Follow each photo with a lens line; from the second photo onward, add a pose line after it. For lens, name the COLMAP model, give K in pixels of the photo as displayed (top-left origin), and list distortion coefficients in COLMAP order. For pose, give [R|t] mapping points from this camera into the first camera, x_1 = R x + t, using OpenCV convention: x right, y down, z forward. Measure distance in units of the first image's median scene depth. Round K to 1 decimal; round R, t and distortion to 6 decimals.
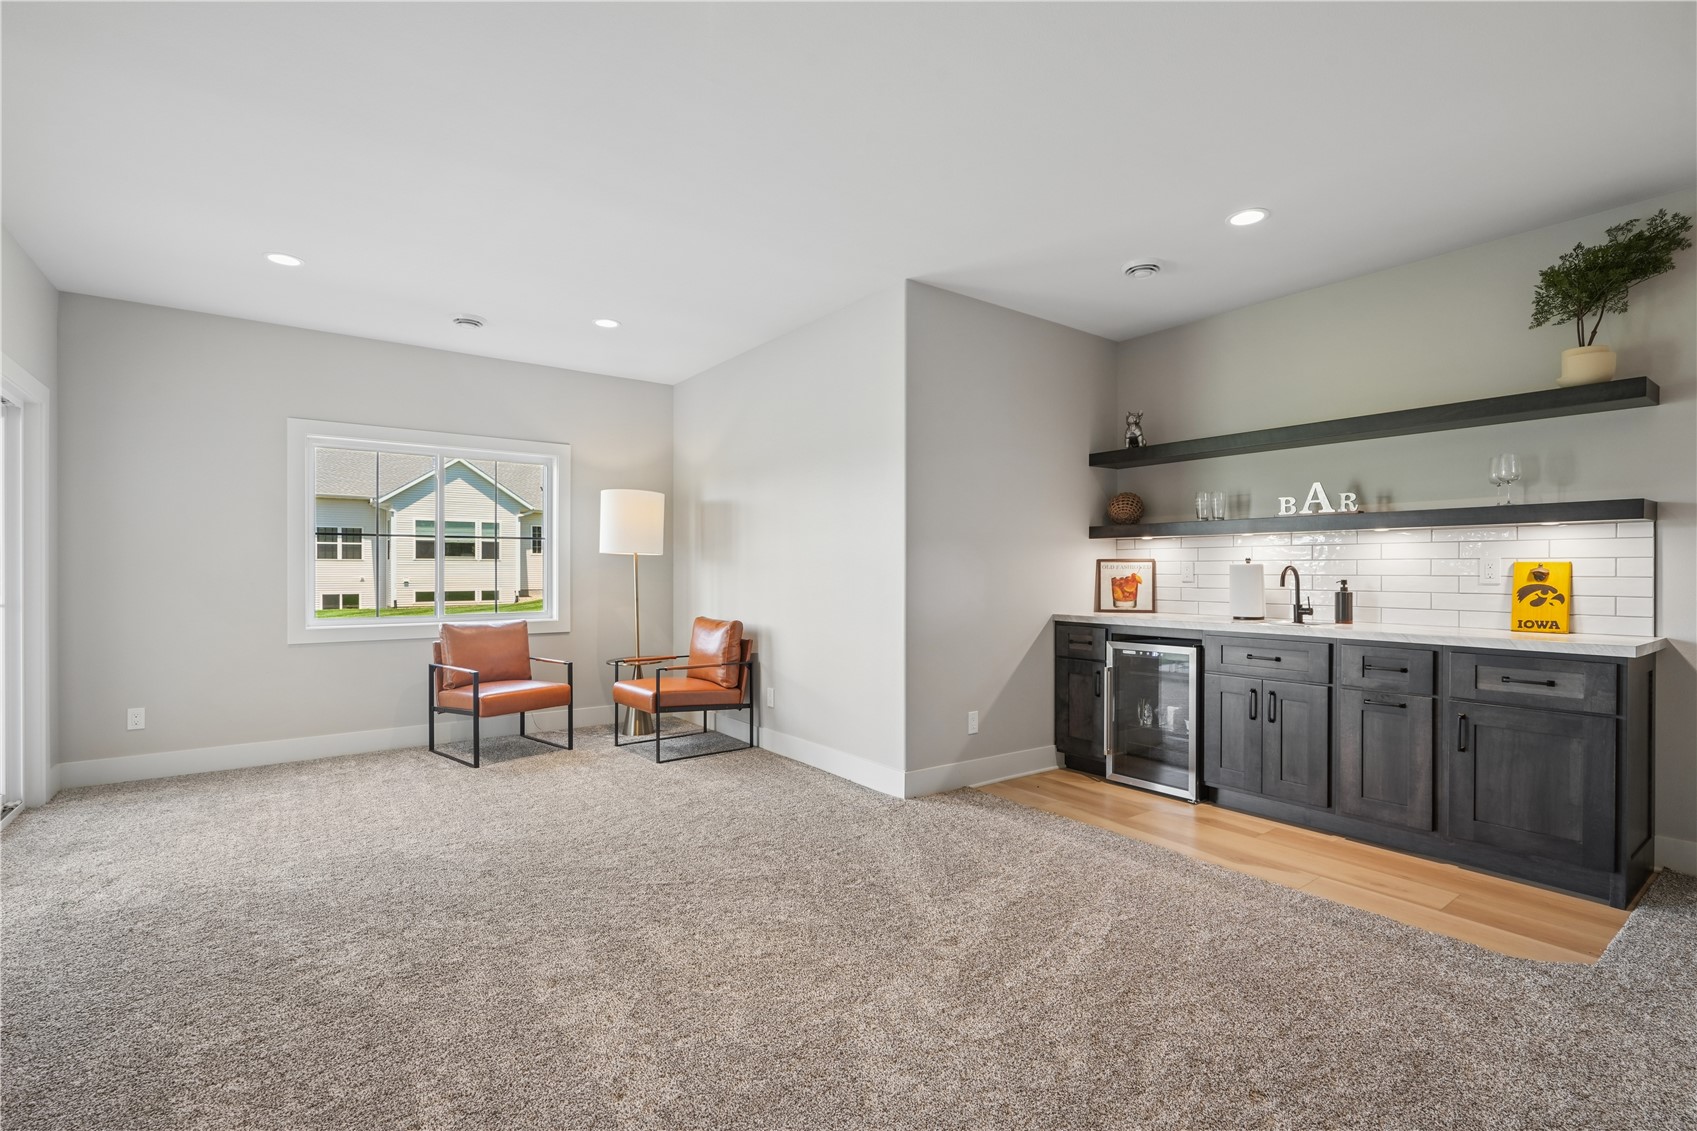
lens RADIAL K [[772.3, 0, 845.1], [0, 772.3, 574.3], [0, 0, 1]] dist [-0.004595, 0.003065]
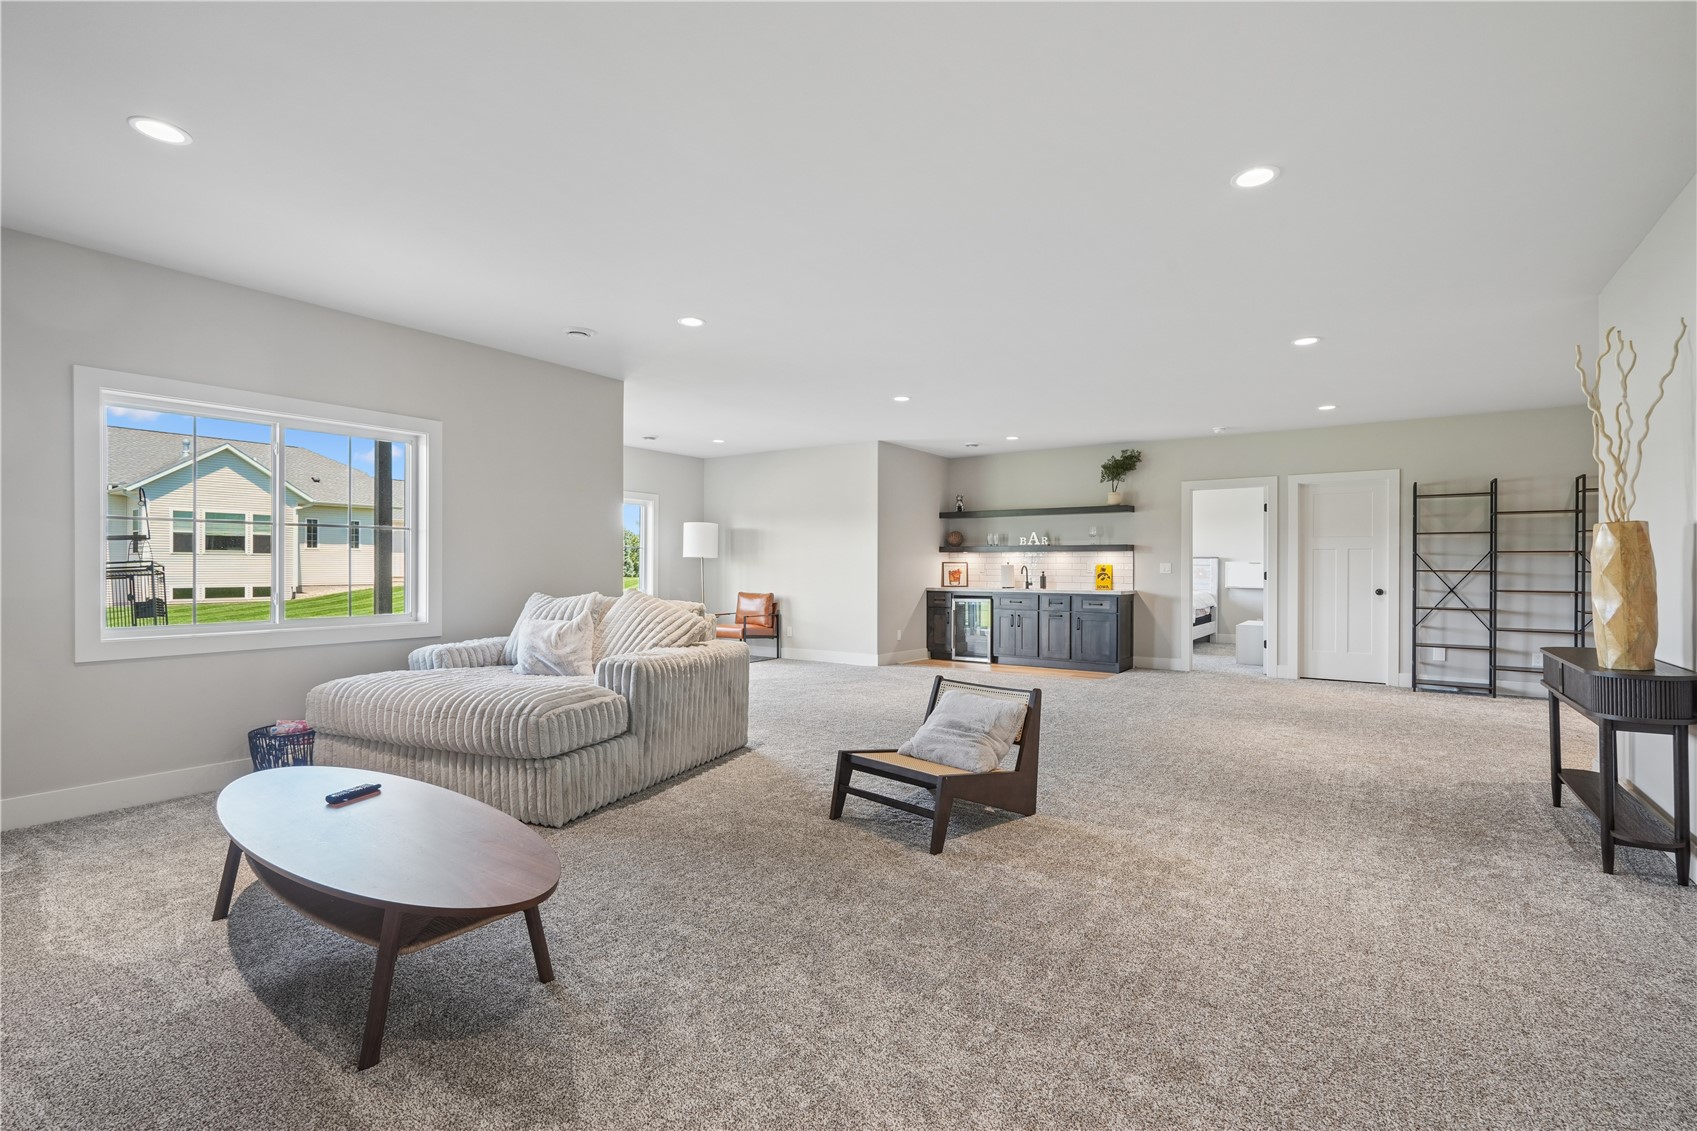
lens RADIAL K [[772.3, 0, 850.5], [0, 772.3, 571.1], [0, 0, 1]] dist [-0.004595, 0.003065]
pose [[0.945278, 0.000139, 0.326266, -0.670887], [-0.000509, 0.999999, 0.001050, 0.003611], [-0.326265, -0.001159, 0.945278, -1.026434]]
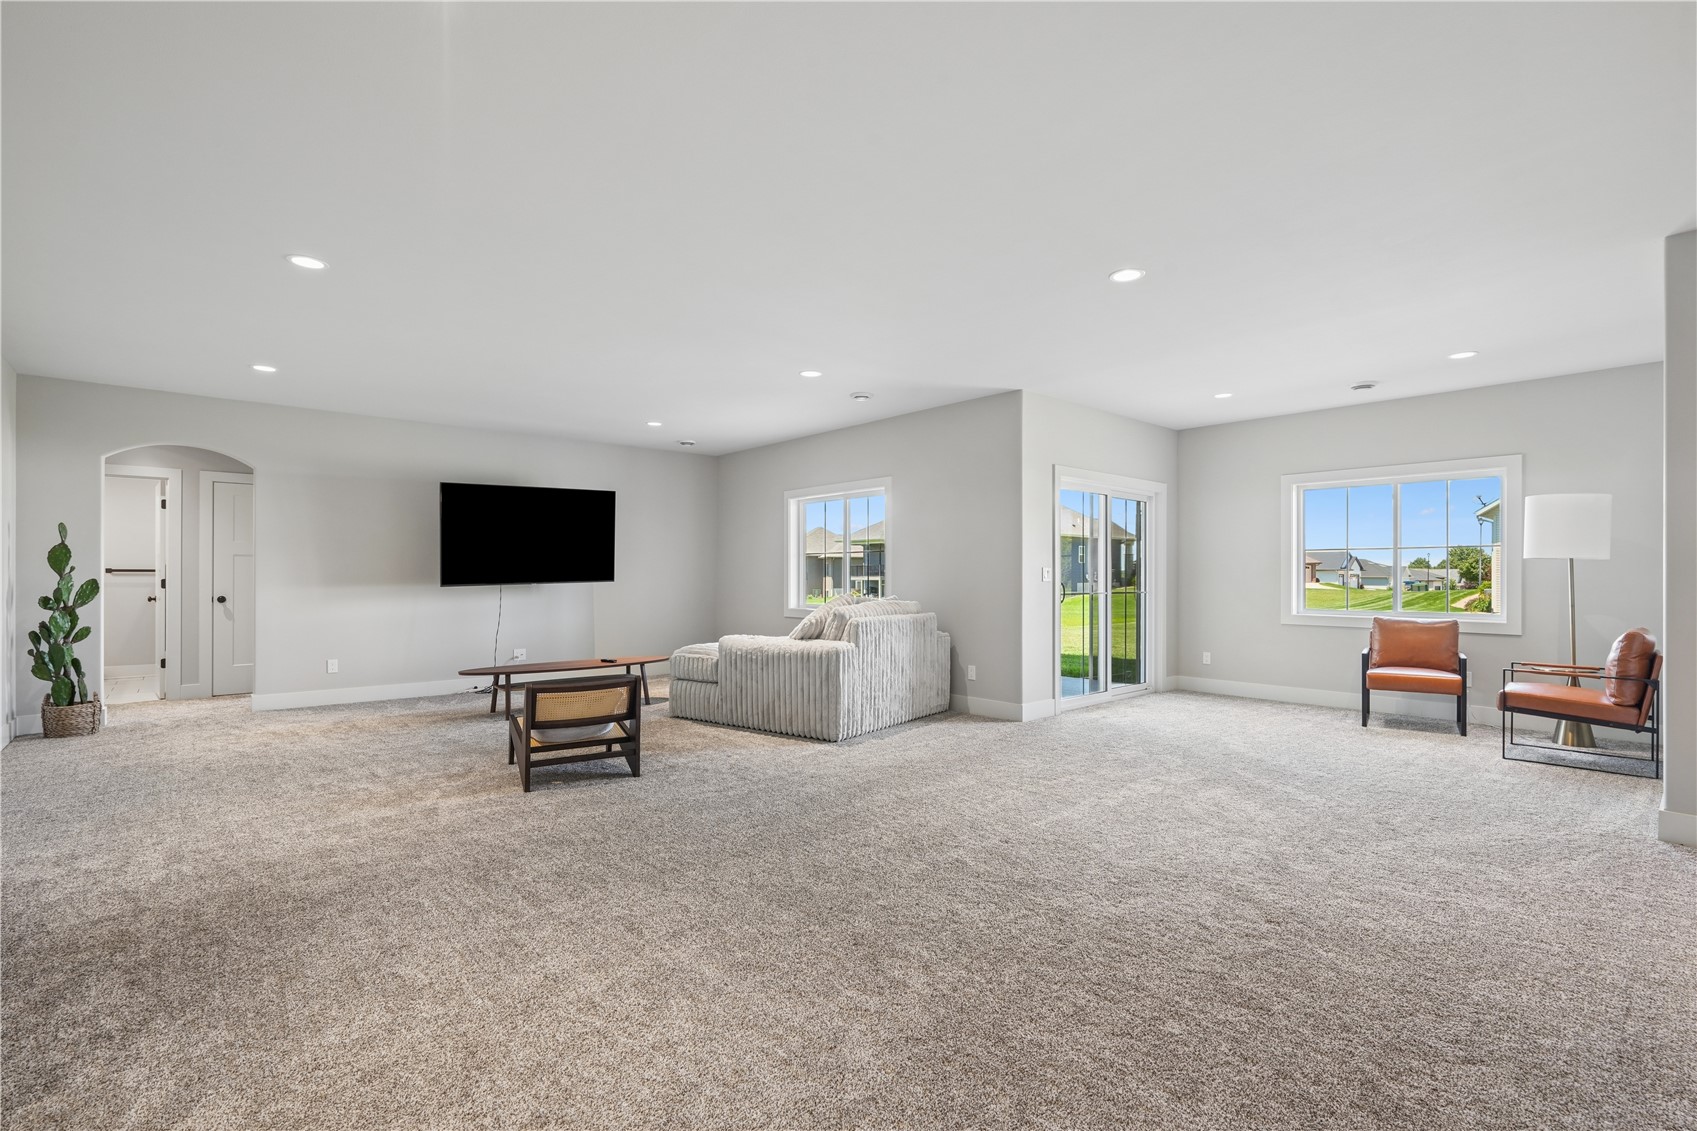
lens RADIAL K [[772.3, 0, 850.3], [0, 772.3, 570.8], [0, 0, 1]] dist [-0.004595, 0.003065]
pose [[0.086210, -0.007096, -0.996252, 0.774255], [-0.006042, 0.999953, -0.007645, 0.001709], [0.996259, 0.006678, 0.086163, 0.017282]]
